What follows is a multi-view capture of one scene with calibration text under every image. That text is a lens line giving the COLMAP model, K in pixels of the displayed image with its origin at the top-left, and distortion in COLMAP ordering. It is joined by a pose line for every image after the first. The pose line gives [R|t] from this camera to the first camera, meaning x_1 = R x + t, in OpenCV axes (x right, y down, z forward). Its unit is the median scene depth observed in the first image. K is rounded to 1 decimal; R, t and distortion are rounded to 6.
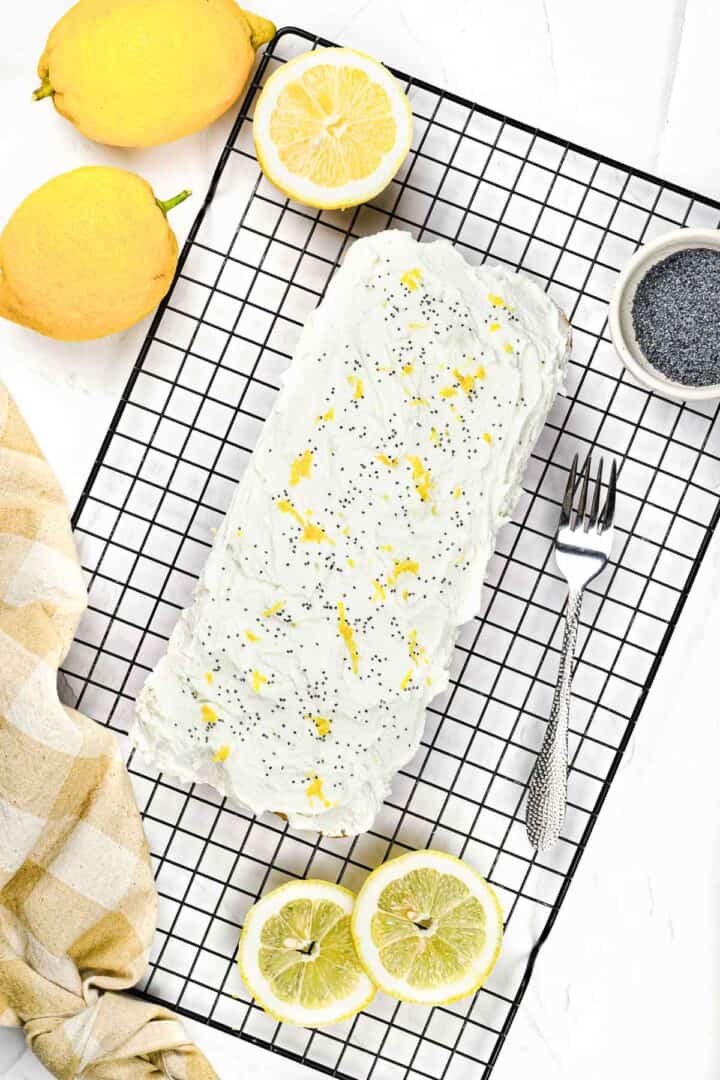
lens RADIAL K [[2671.1, 0, 353.8], [0, 2671.1, 541.1], [0, 0, 1]] dist [-0.303975, 0.000000]
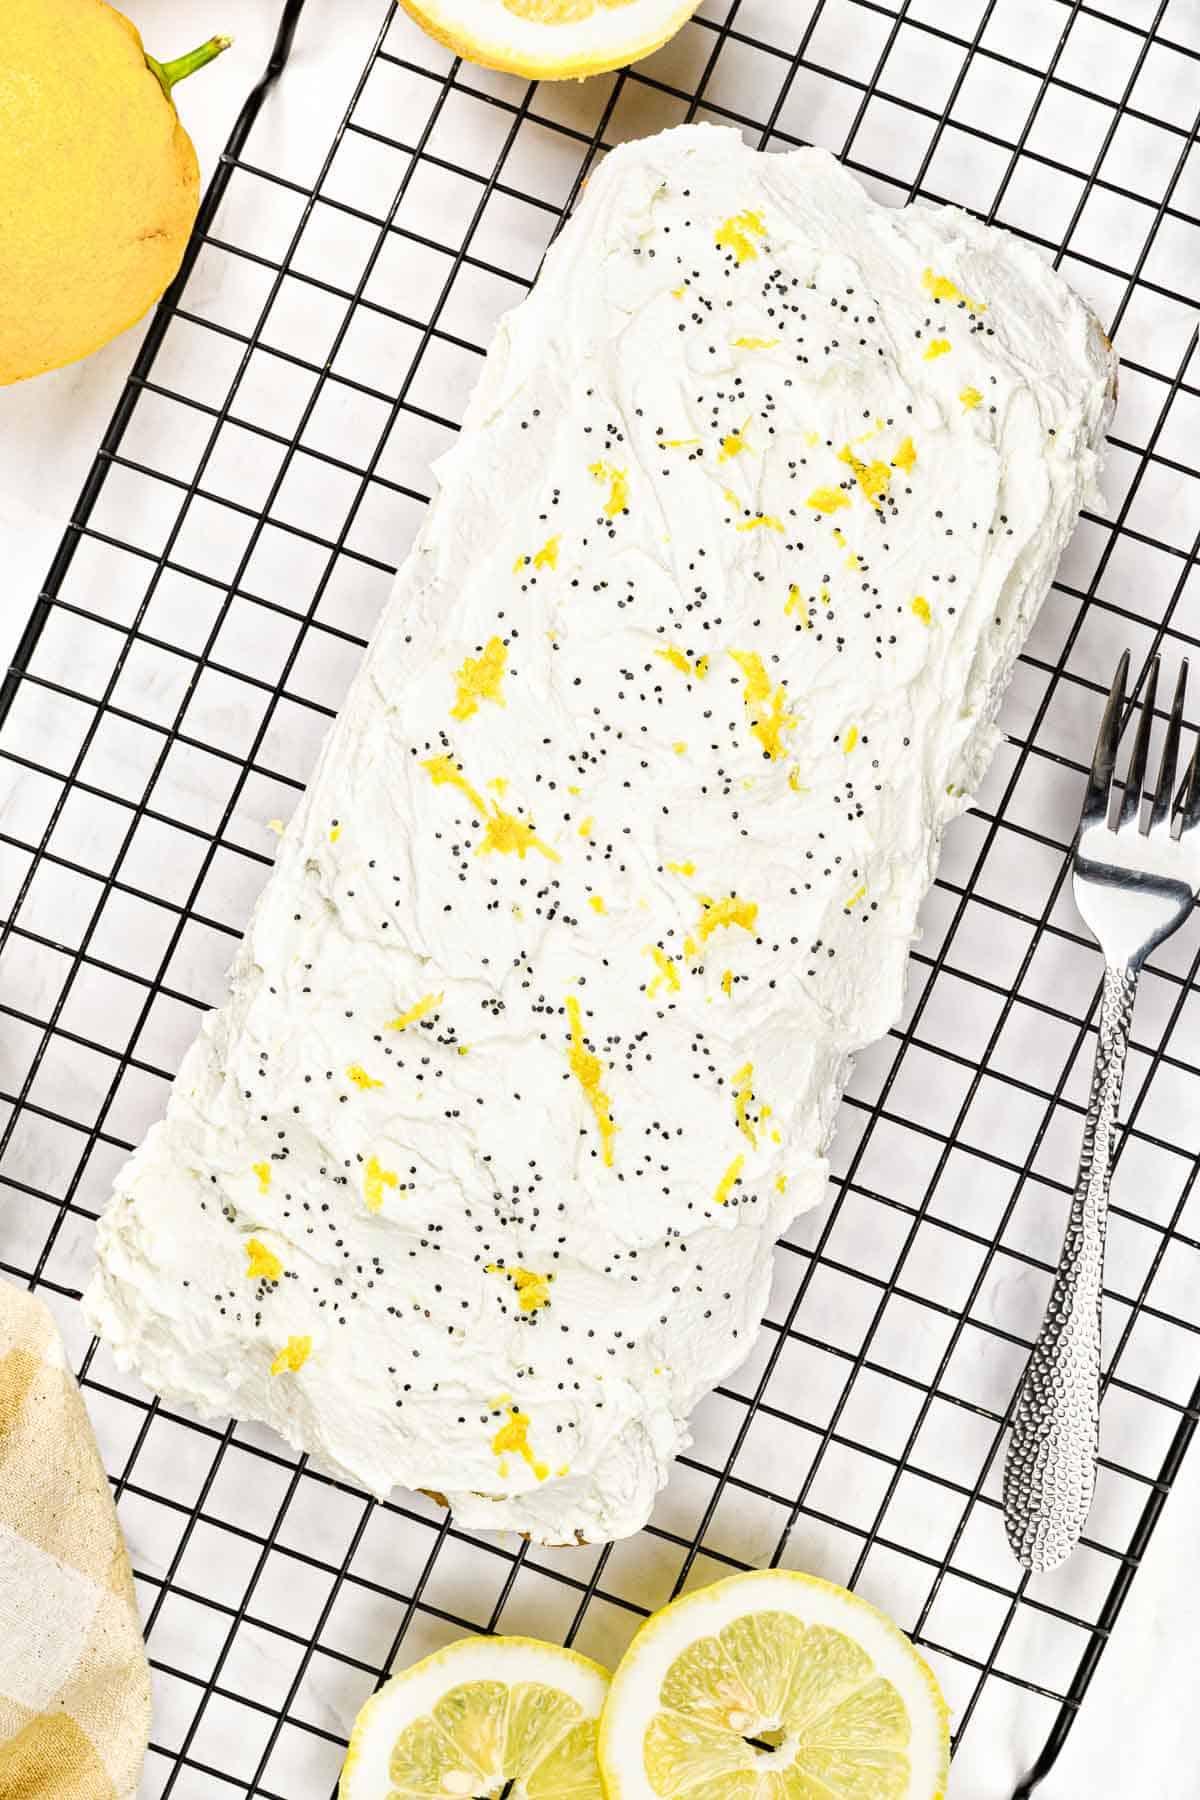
lens RADIAL K [[4451.9, 0, 614.0], [0, 4451.9, 896.9], [0, 0, 1]] dist [-0.303975, 0.000000]
pose [[0.999990, 0.001771, -0.004068, 0.004224], [-0.001743, 0.999975, 0.006789, 0.002168], [0.004080, -0.006782, 0.999969, 0.286038]]
